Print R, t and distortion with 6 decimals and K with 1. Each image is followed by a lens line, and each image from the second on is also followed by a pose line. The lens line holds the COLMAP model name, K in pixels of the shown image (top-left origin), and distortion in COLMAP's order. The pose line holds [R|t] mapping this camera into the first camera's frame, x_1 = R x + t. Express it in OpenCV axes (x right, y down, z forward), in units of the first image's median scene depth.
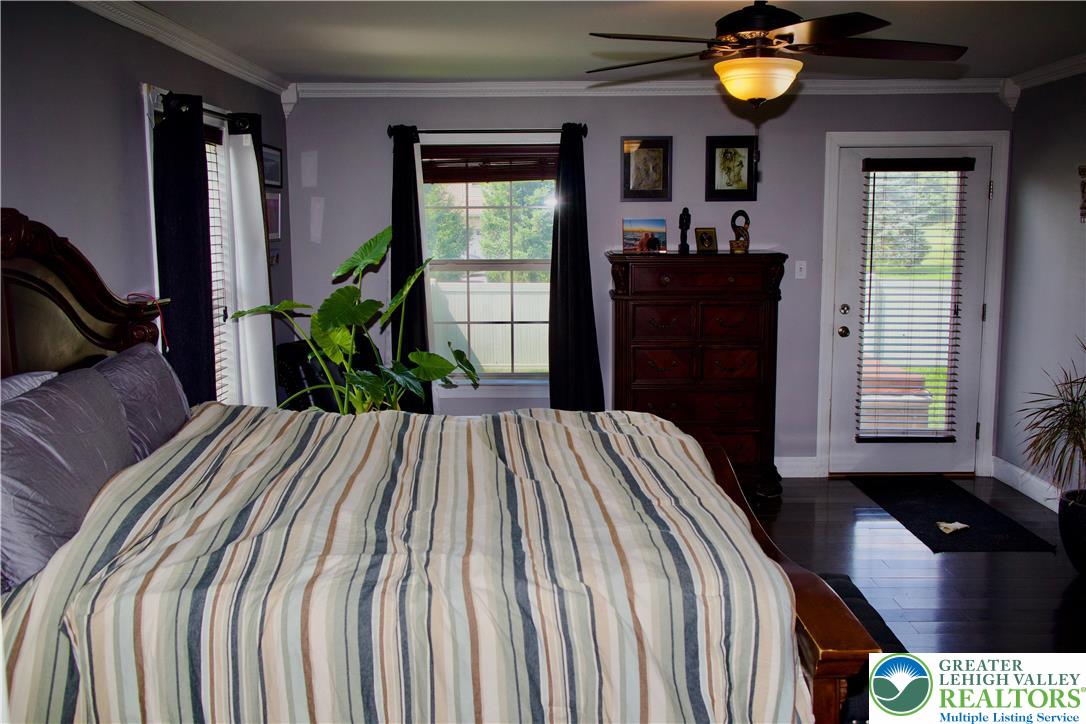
lens RADIAL K [[1043.1, 0, 543.0], [0, 1043.1, 362.0], [0, 0, 1]] dist [-0.001491, -0.002455]
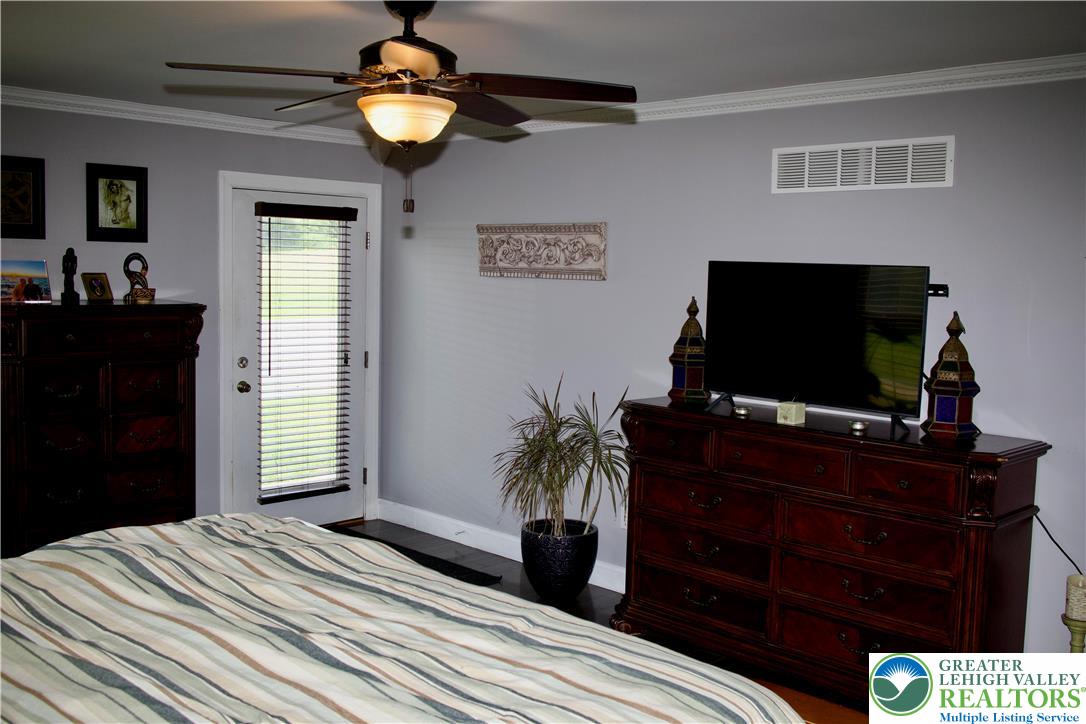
lens RADIAL K [[1043.1, 0, 543.0], [0, 1043.1, 362.0], [0, 0, 1]] dist [-0.001491, -0.002455]
pose [[0.696715, -0.043620, 0.716021, -0.191932], [0.068205, 0.997656, -0.005589, -0.028606], [-0.714099, 0.052730, 0.698056, 0.168321]]
